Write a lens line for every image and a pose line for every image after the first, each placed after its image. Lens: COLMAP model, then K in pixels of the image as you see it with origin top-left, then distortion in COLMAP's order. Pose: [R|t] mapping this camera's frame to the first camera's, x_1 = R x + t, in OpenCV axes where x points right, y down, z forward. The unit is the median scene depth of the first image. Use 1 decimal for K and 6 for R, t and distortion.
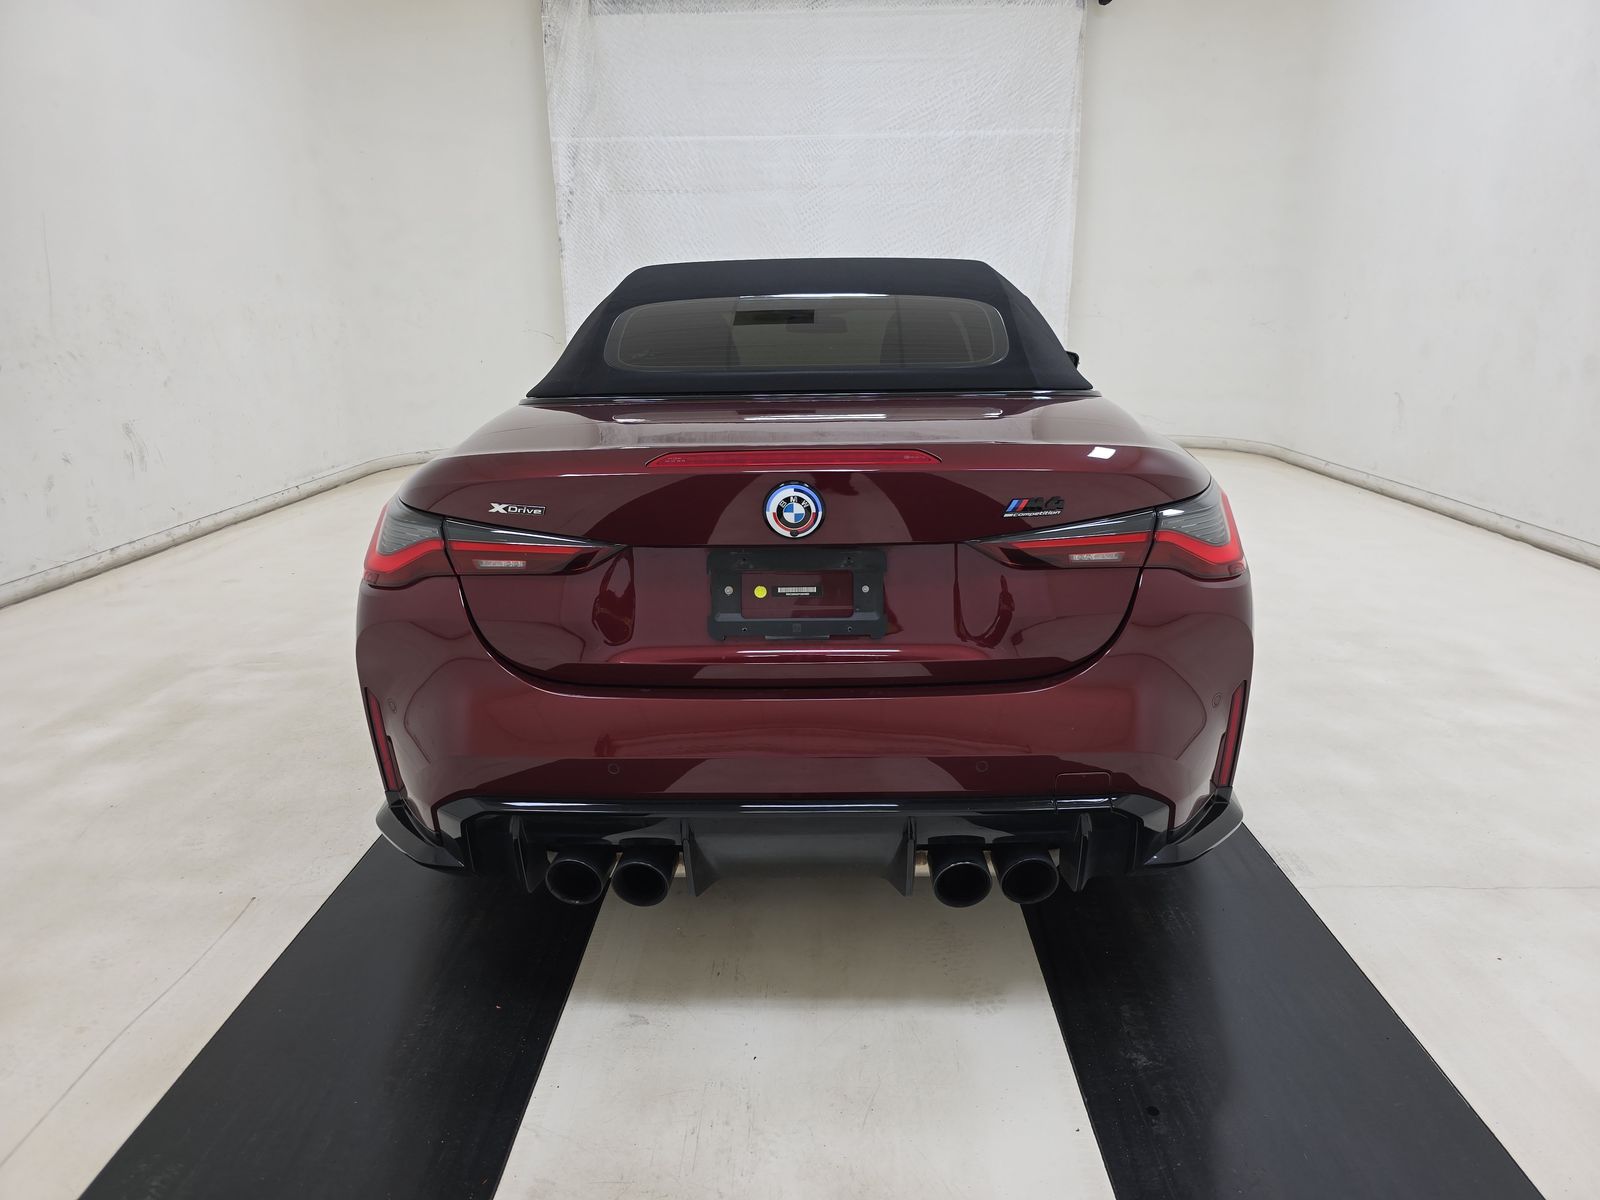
lens RADIAL K [[1138.9, 0, 802.7], [0, 1138.9, 590.9], [0, 0, 1]] dist [0.073618, -0.062187]
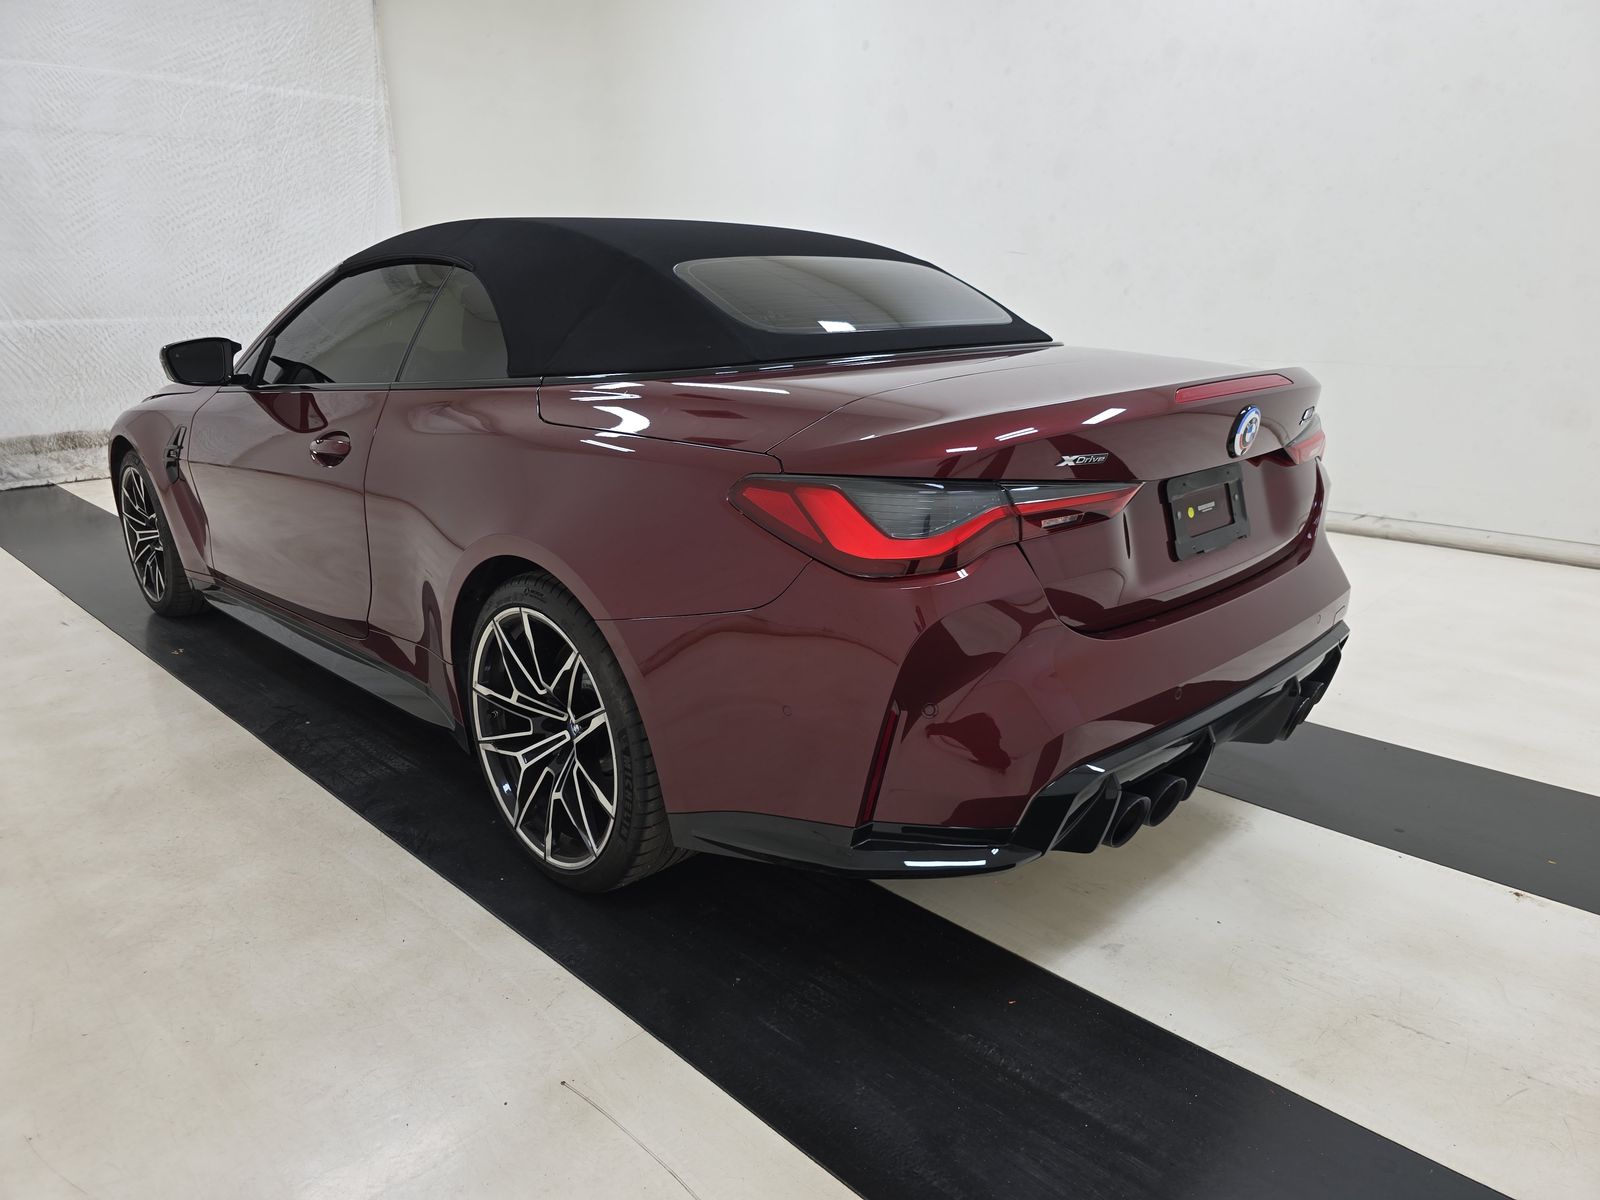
lens RADIAL K [[1138.9, 0, 802.7], [0, 1138.9, 590.9], [0, 0, 1]] dist [0.073618, -0.062187]
pose [[0.681401, -0.180202, 0.709380, -0.274745], [0.178460, 0.980871, 0.077747, -0.019623], [-0.709821, 0.073619, 0.700525, 0.121990]]
